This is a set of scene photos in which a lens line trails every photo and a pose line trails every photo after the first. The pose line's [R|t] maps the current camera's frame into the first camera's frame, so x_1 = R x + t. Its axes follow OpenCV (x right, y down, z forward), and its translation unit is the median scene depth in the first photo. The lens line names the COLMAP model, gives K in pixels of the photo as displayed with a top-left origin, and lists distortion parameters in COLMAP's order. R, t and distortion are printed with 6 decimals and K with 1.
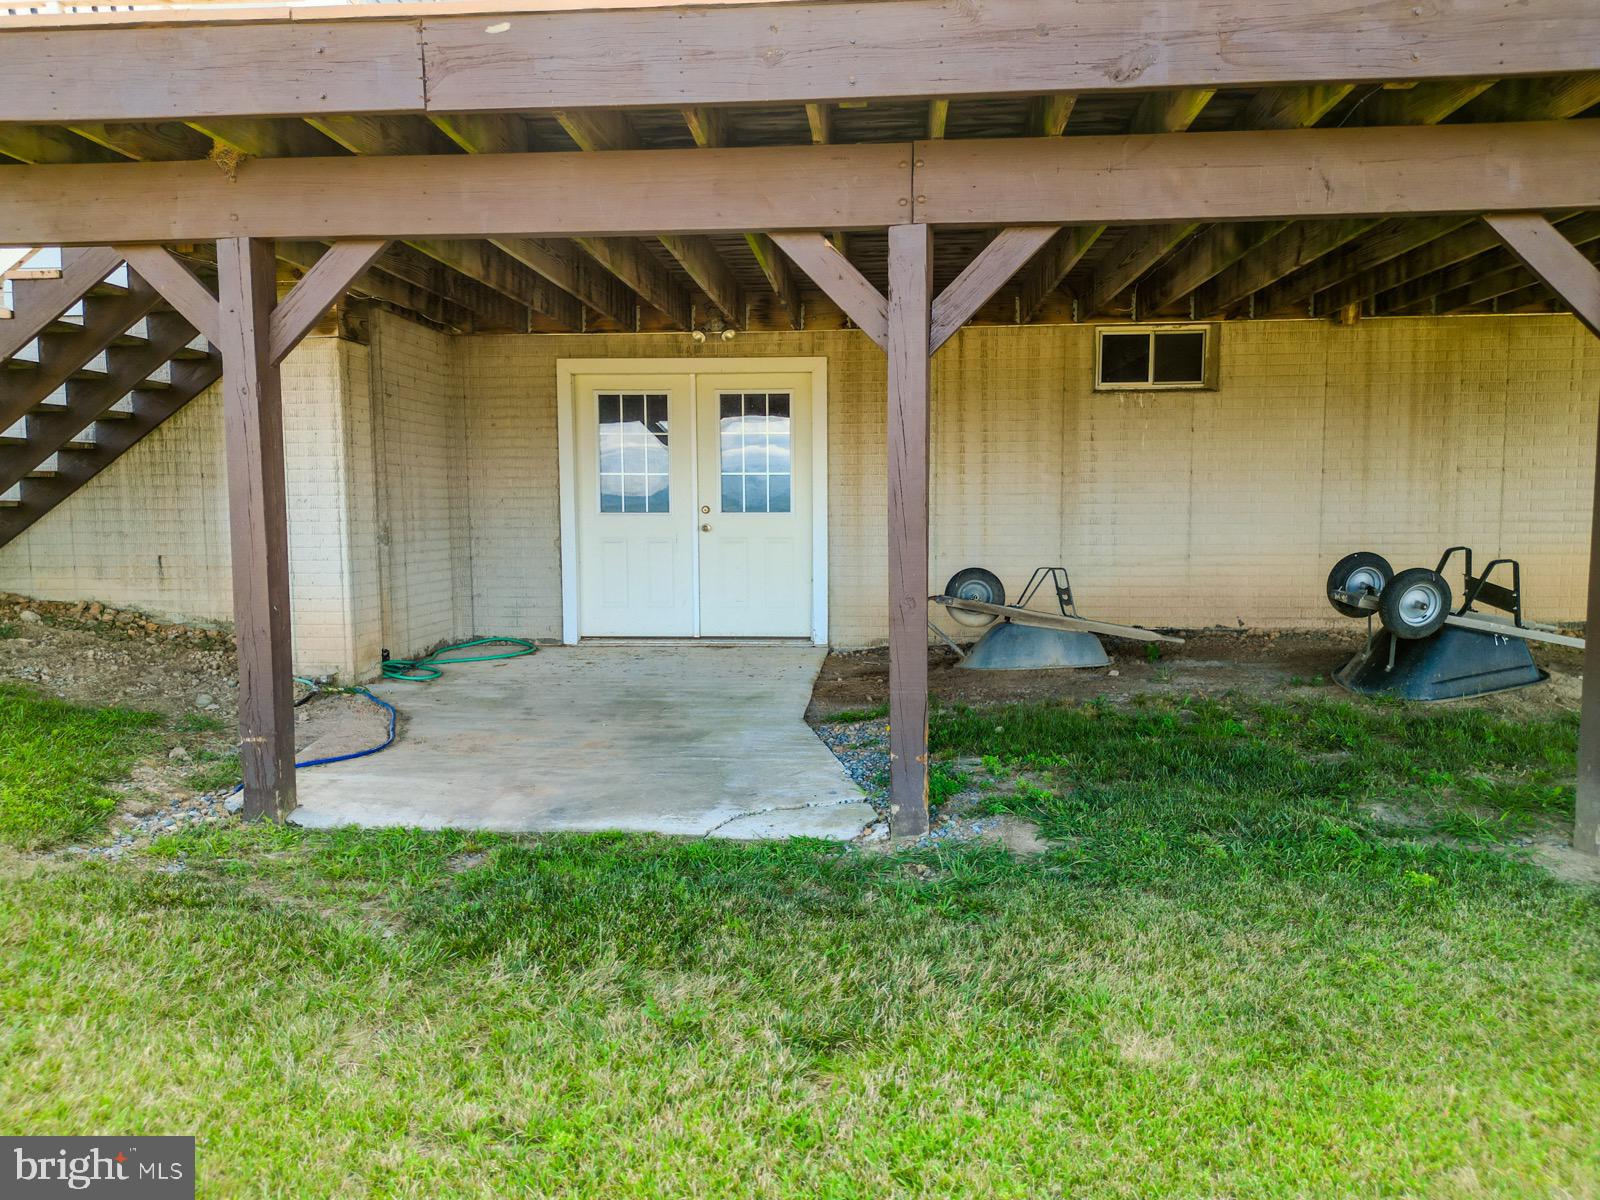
lens RADIAL K [[1124.9, 0, 800.0], [0, 1124.9, 600.0], [0, 0, 1]] dist [0.040392, -0.004994]
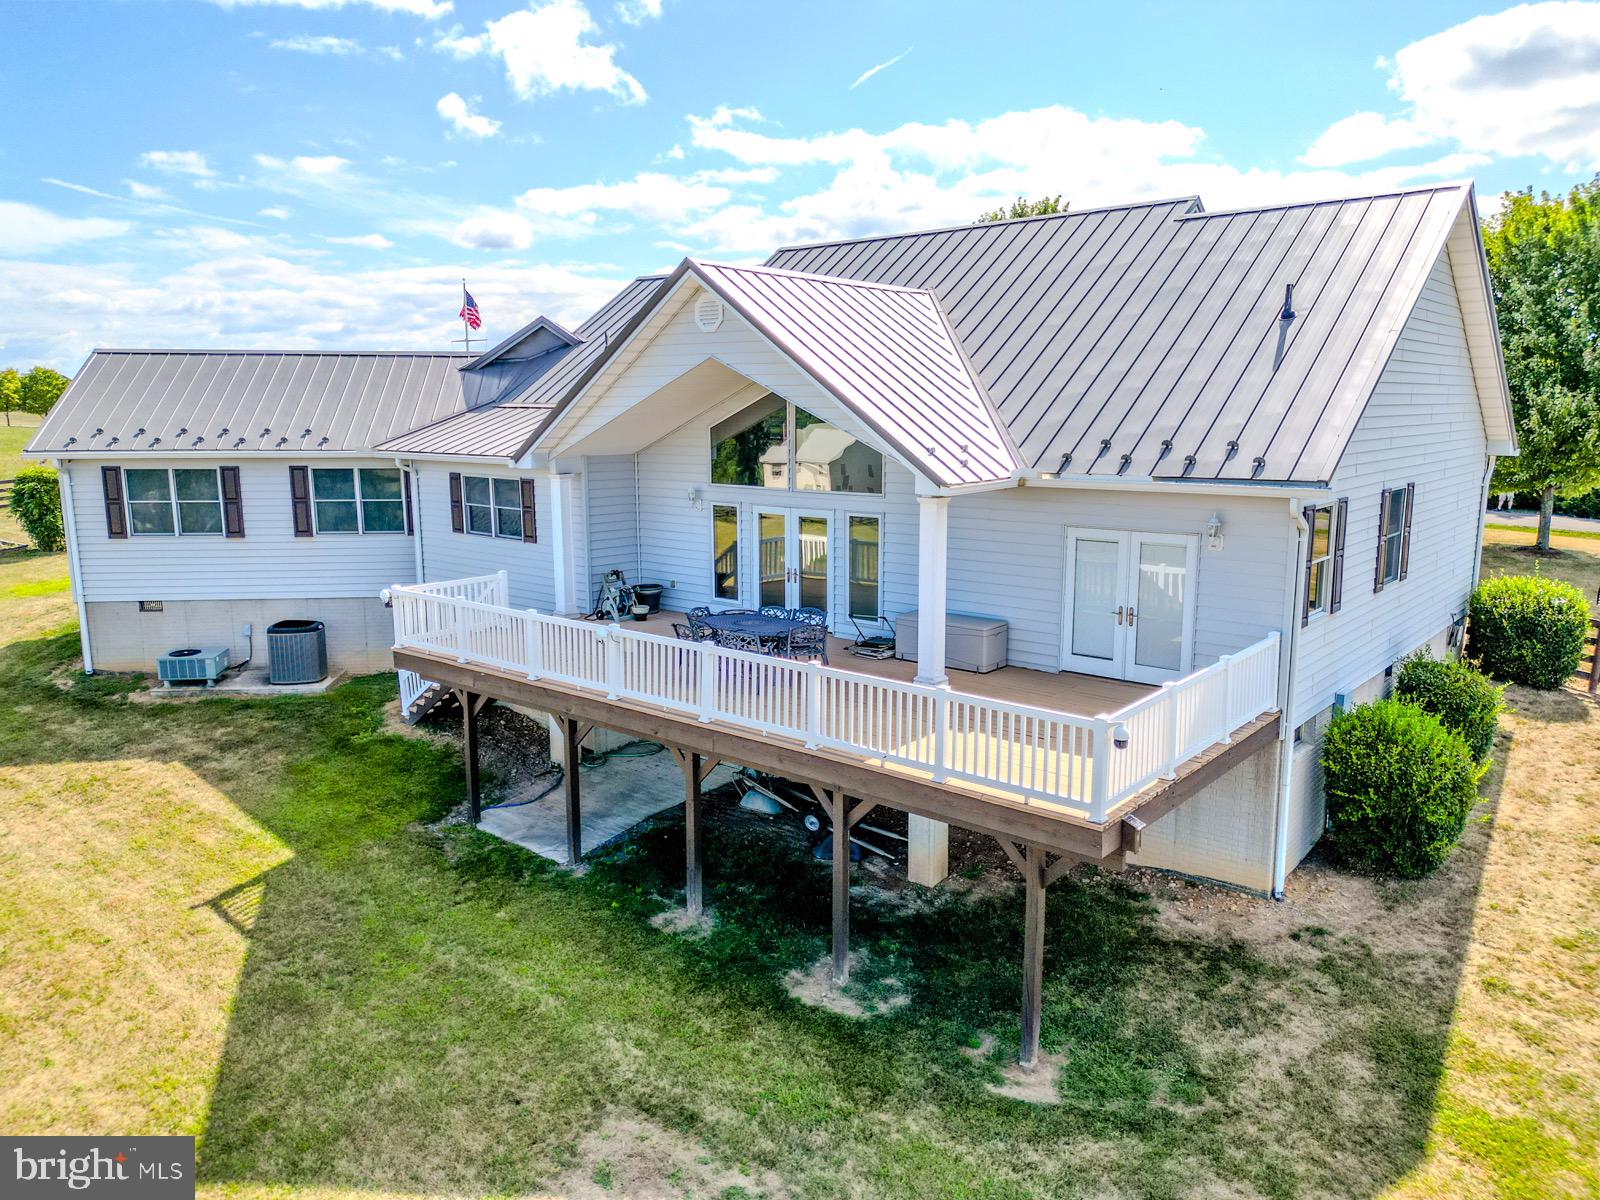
lens RADIAL K [[1129.1, 0, 807.8], [0, 1129.1, 598.7], [0, 0, 1]] dist [0.068868, -0.069120]
pose [[0.807655, 0.101394, -0.580873, 2.656315], [-0.050445, 0.993375, 0.103259, -1.041920], [0.587494, -0.054095, 0.807418, -1.488207]]
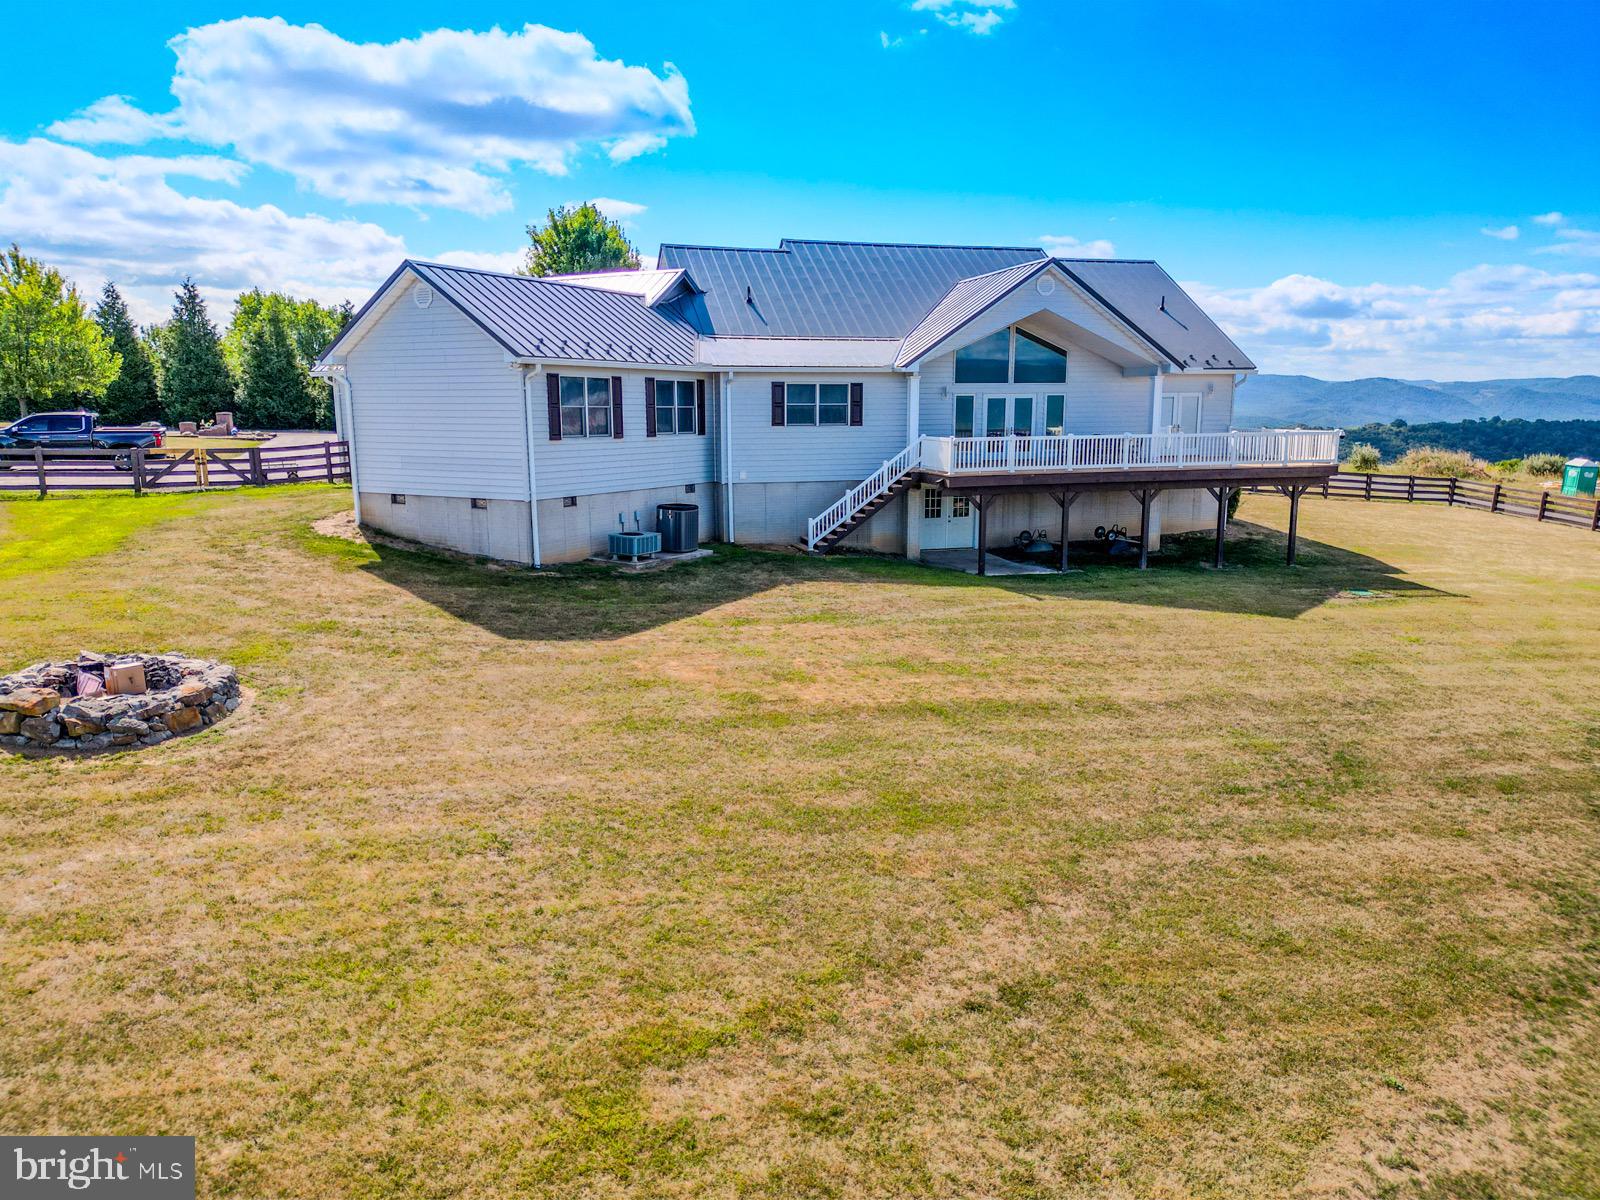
lens RADIAL K [[1114.8, 0, 802.7], [0, 1114.8, 605.4], [0, 0, 1]] dist [0.083528, -0.089638]
pose [[0.937286, -0.061754, 0.343047, -3.694876], [0.031819, 0.995230, 0.092223, -0.281143], [-0.347106, -0.075524, 0.934780, -4.844741]]
